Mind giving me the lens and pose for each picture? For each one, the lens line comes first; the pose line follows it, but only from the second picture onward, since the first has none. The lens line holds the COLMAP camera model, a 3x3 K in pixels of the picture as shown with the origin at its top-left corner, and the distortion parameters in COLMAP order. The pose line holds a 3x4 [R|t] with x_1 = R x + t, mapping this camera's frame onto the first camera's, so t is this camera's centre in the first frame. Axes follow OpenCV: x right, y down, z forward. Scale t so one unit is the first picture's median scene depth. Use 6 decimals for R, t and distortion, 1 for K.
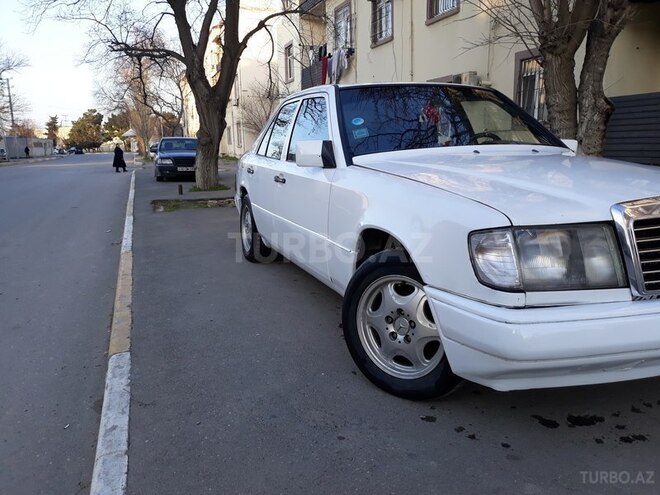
lens RADIAL K [[570.1, 0, 326.5], [0, 570.1, 243.9], [0, 0, 1]] dist [-0.005879, -0.019723]
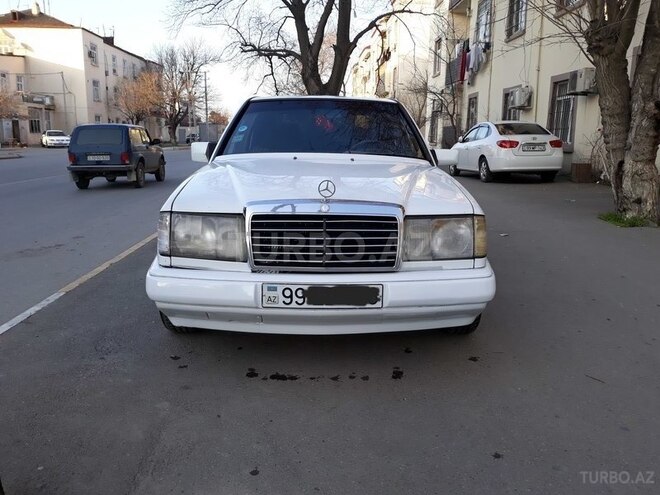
lens RADIAL K [[570.1, 0, 330.7], [0, 570.1, 247.9], [0, 0, 1]] dist [-0.005879, -0.019723]
pose [[0.947402, 0.089019, -0.307415, 0.281606], [-0.081811, 0.995987, 0.036283, -0.008707], [0.309412, -0.009225, 0.950883, -0.048028]]
